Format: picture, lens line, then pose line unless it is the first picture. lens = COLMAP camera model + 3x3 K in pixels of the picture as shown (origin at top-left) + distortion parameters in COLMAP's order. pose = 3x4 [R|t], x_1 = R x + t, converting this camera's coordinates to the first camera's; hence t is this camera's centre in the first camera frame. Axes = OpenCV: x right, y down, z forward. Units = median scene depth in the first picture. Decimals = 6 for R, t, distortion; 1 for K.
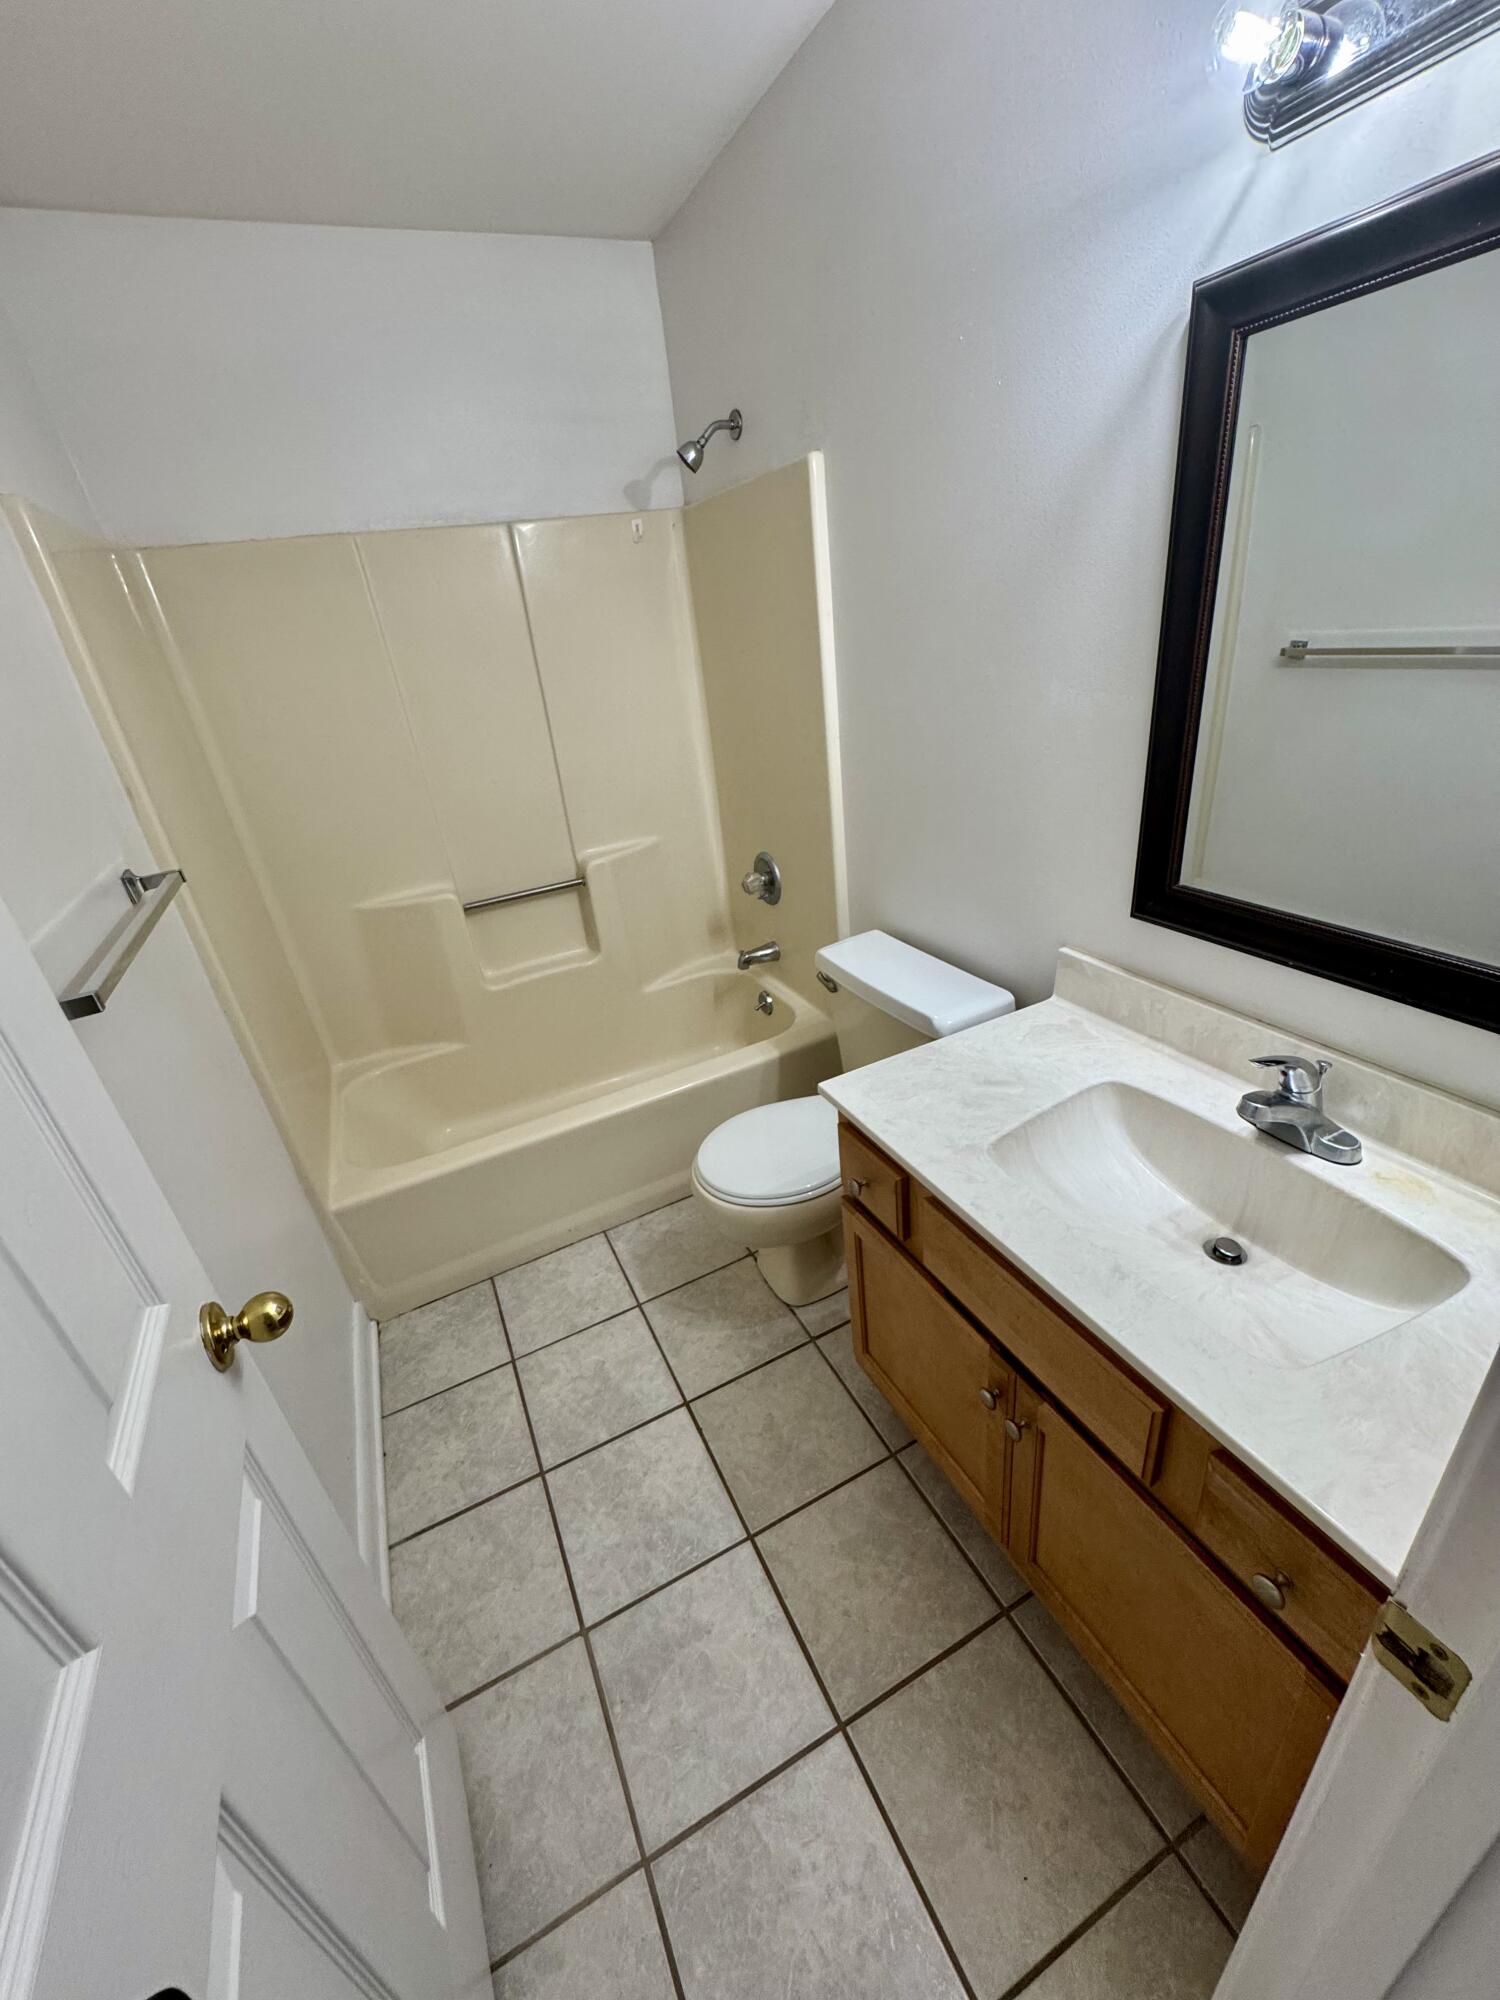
lens RADIAL K [[800.5, 0, 744.5], [0, 800.5, 1004.3], [0, 0, 1]] dist [-0.004297, 0.000842]
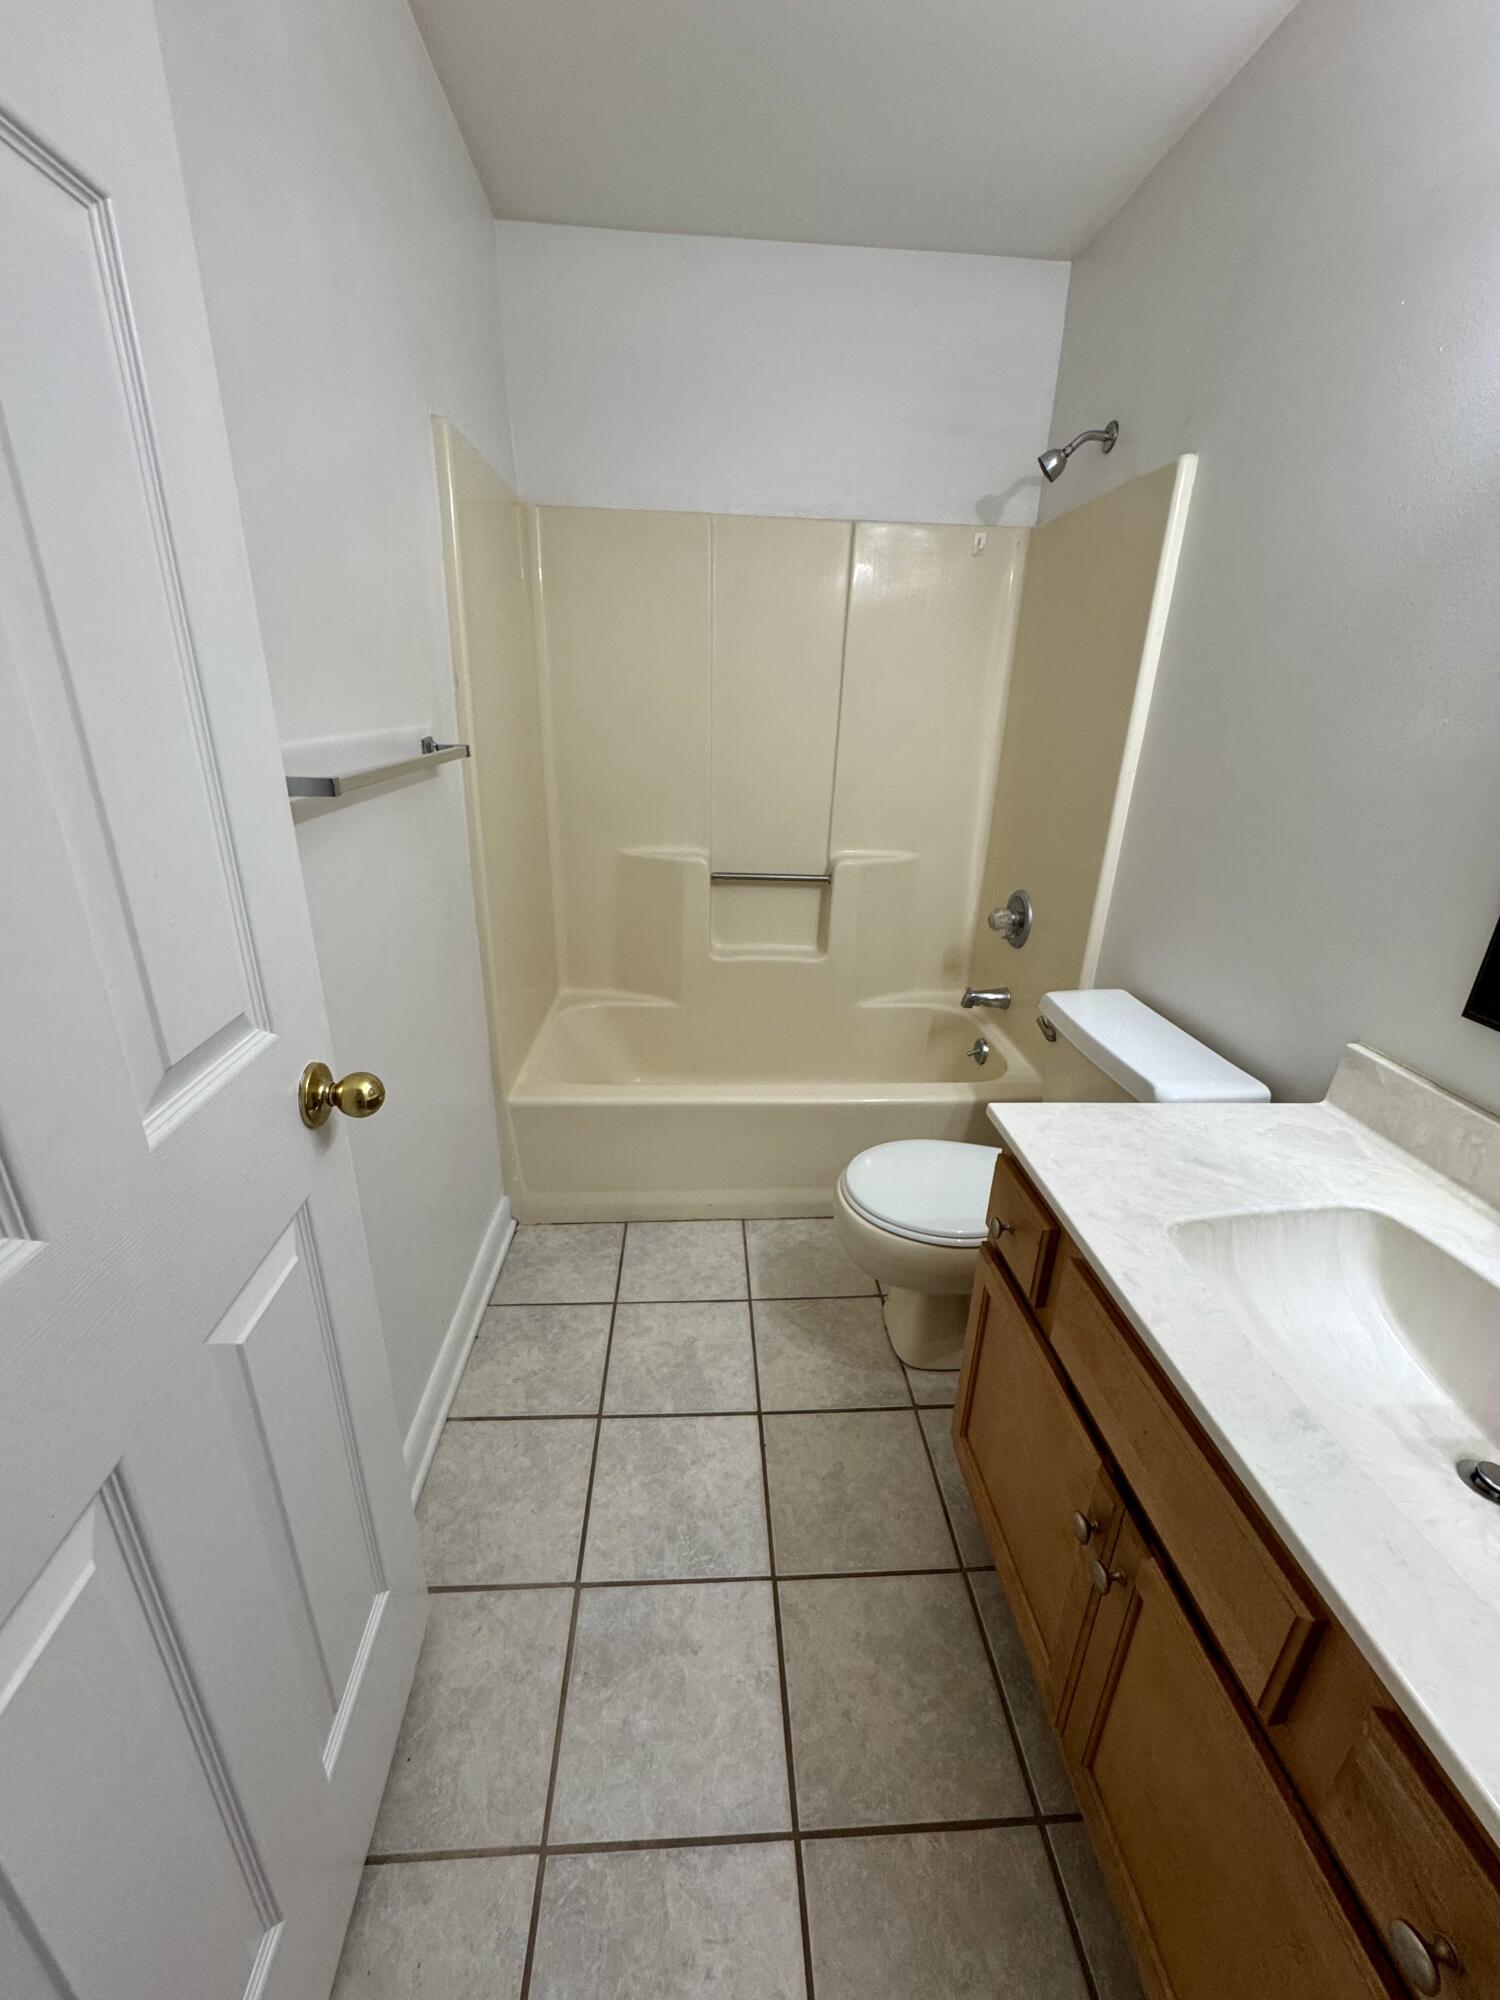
lens RADIAL K [[800.5, 0, 738.0], [0, 800.5, 992.4], [0, 0, 1]] dist [-0.004297, 0.000842]
pose [[0.914460, 0.265331, -0.305551, 0.073818], [-0.286739, 0.957640, -0.026573, 0.082033], [0.285557, 0.111913, 0.951805, 0.073427]]
